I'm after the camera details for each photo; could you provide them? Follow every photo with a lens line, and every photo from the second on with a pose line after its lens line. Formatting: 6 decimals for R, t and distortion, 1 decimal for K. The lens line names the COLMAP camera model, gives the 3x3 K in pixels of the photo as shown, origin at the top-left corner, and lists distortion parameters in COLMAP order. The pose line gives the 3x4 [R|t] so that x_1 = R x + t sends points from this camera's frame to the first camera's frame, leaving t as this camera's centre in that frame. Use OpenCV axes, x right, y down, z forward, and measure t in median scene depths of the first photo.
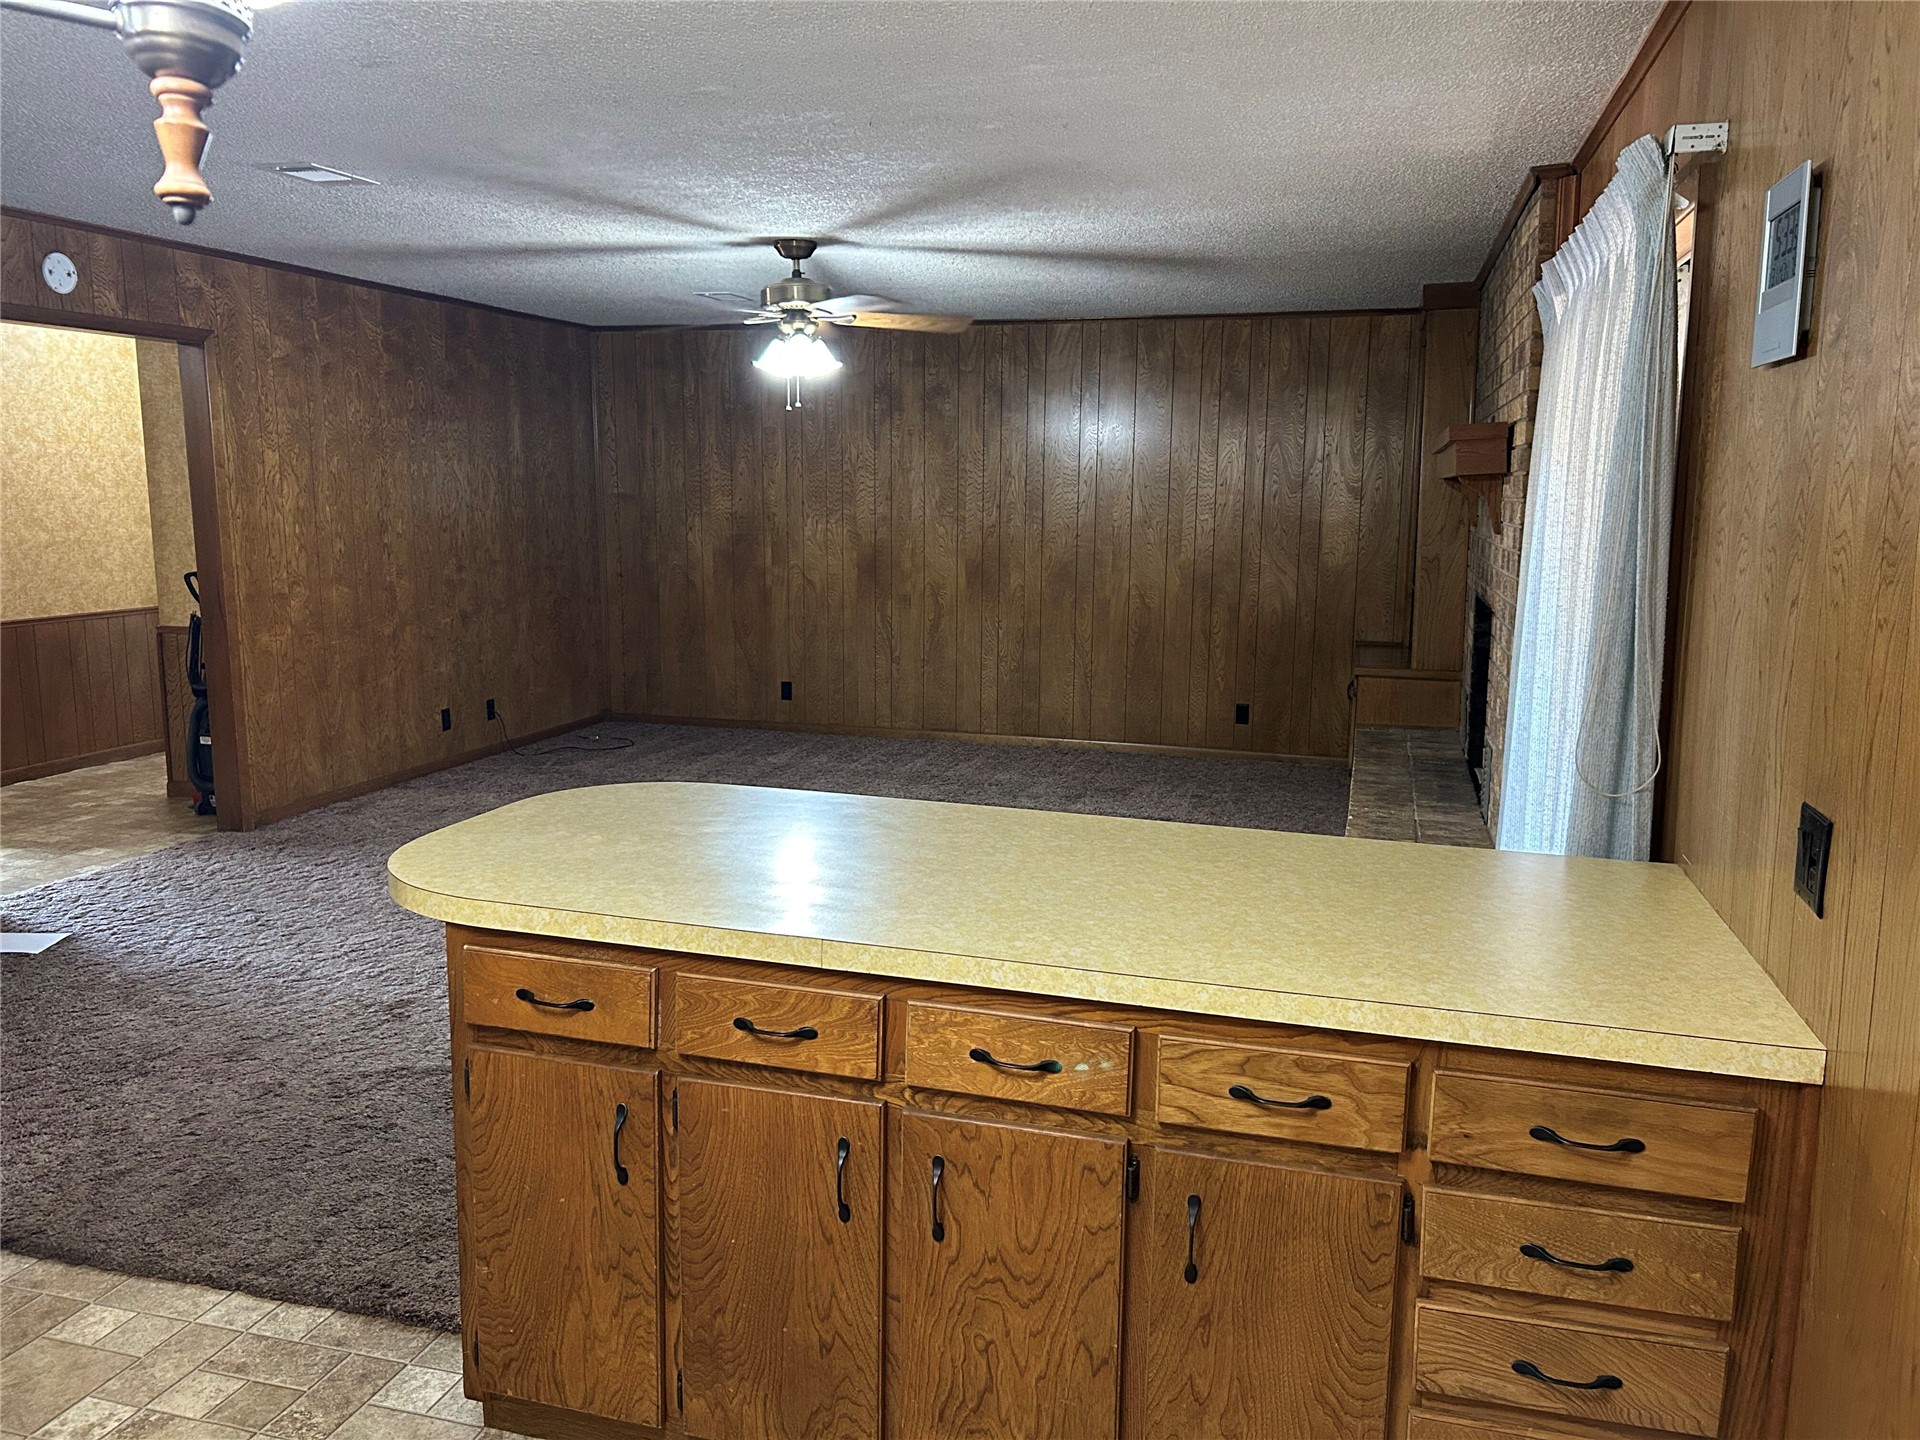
lens RADIAL K [[1445.6, 0, 961.9], [0, 1445.6, 726.1], [0, 0, 1]] dist [0.063235, -0.069711]
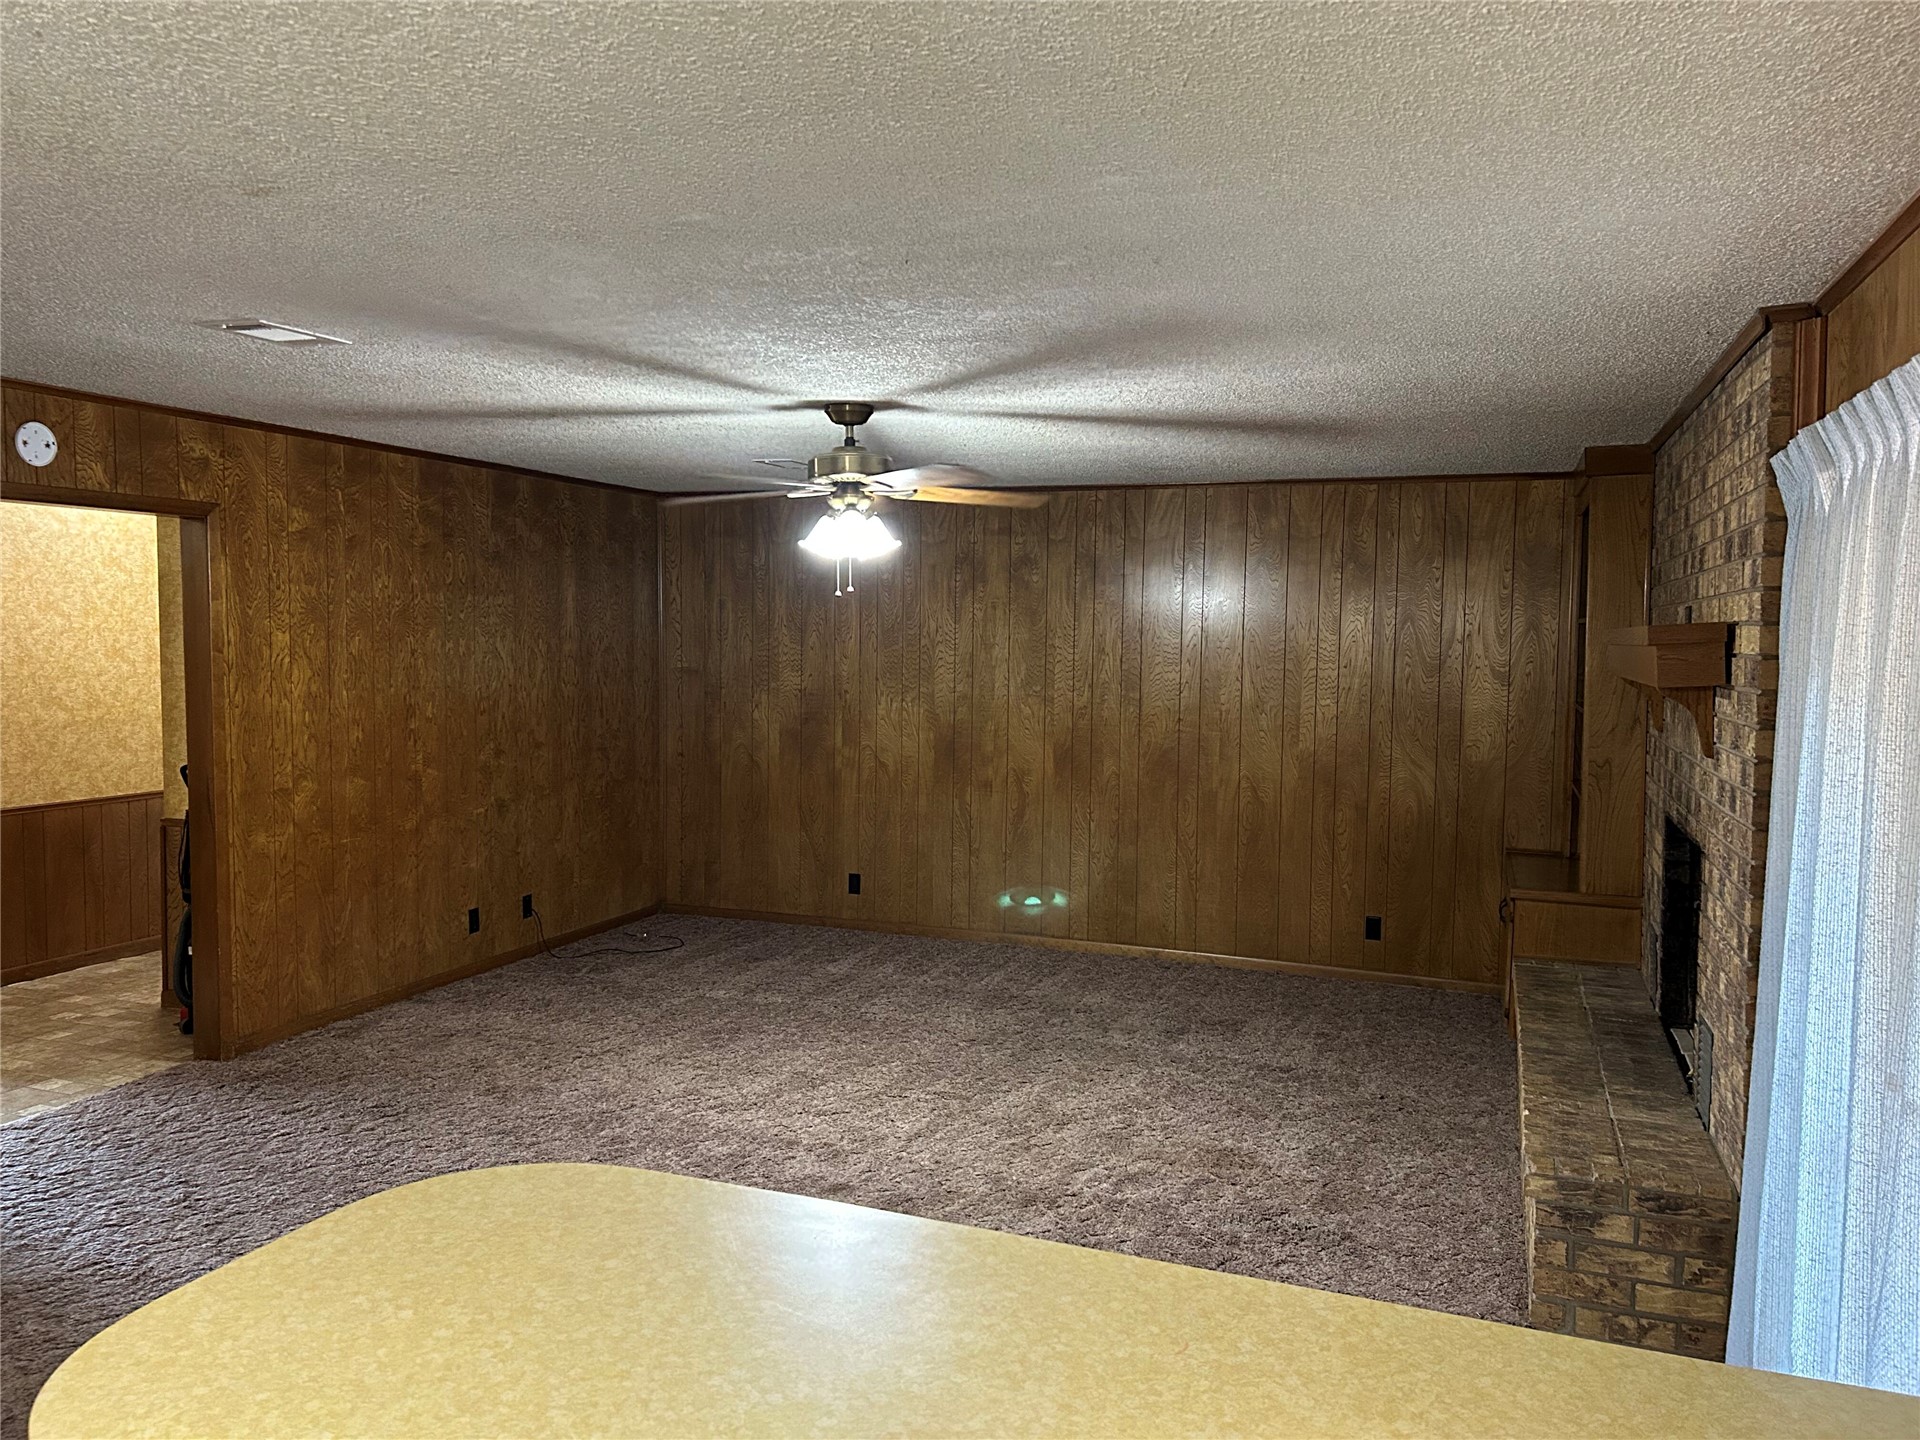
lens RADIAL K [[1445.6, 0, 966.9], [0, 1445.6, 728.5], [0, 0, 1]] dist [0.063235, -0.069711]
pose [[0.997446, 0.009931, -0.070734, 0.013840], [-0.016815, 0.995103, -0.097403, -0.042560], [0.069421, 0.098344, 0.992728, 0.122044]]
